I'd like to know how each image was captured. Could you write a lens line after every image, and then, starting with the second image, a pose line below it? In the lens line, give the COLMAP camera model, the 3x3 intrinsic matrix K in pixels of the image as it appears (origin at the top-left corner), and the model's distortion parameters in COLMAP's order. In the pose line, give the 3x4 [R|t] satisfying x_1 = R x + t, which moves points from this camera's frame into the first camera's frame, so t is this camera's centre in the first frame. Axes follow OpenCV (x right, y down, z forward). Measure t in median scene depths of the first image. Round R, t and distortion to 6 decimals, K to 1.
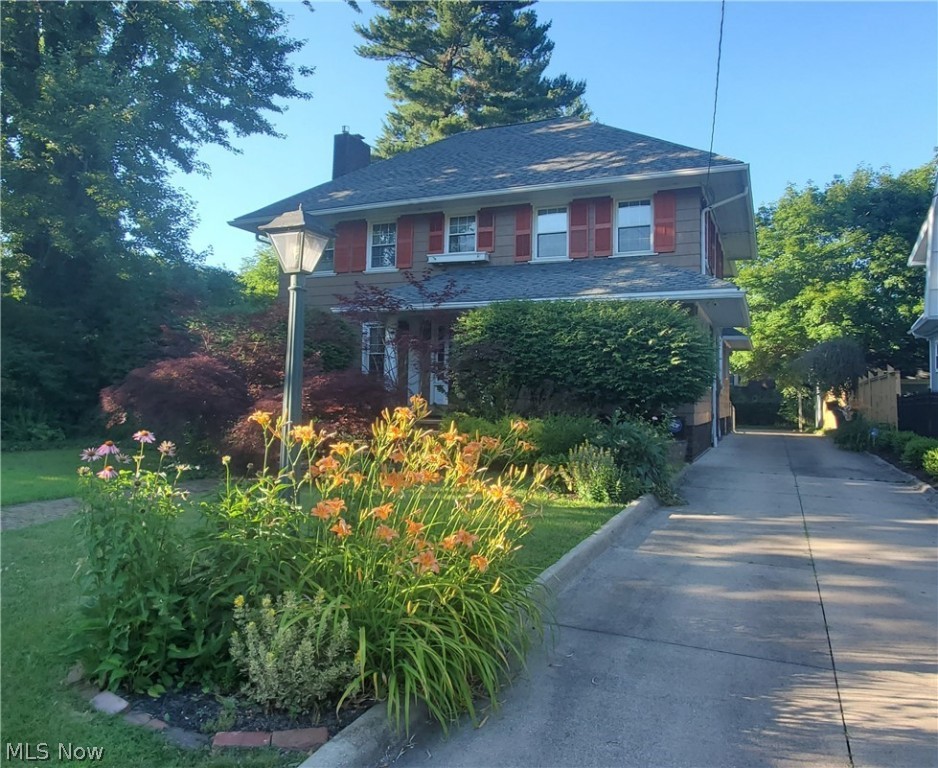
lens RADIAL K [[716.9, 0, 446.8], [0, 716.9, 334.5], [0, 0, 1]] dist [0.000134, 0.000879]
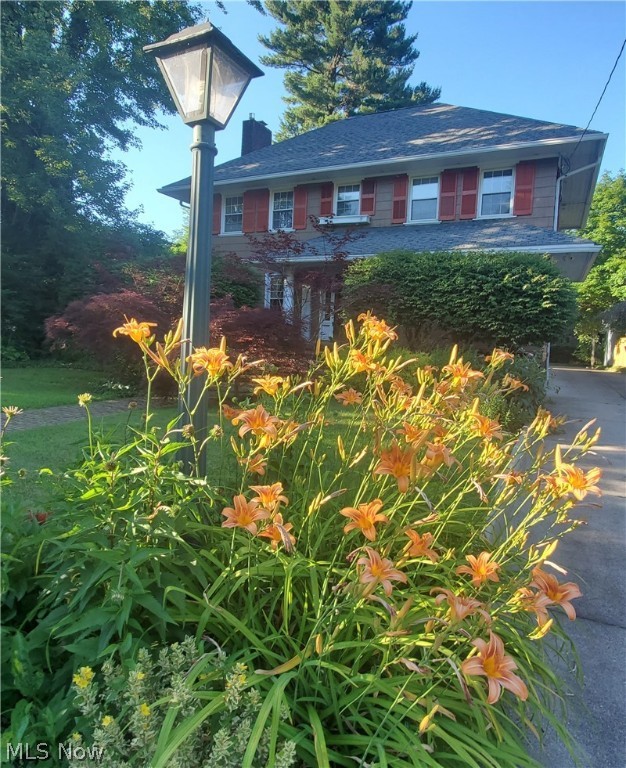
lens RADIAL K [[513.4, 0, 299.8], [0, 513.4, 360.0], [0, 0, 1]] dist [0.004511, 0.000511]
pose [[0.998936, 0.024274, -0.039215, -0.021251], [-0.018908, 0.991093, 0.131825, 0.015846], [0.042066, -0.130943, 0.990497, 0.114127]]
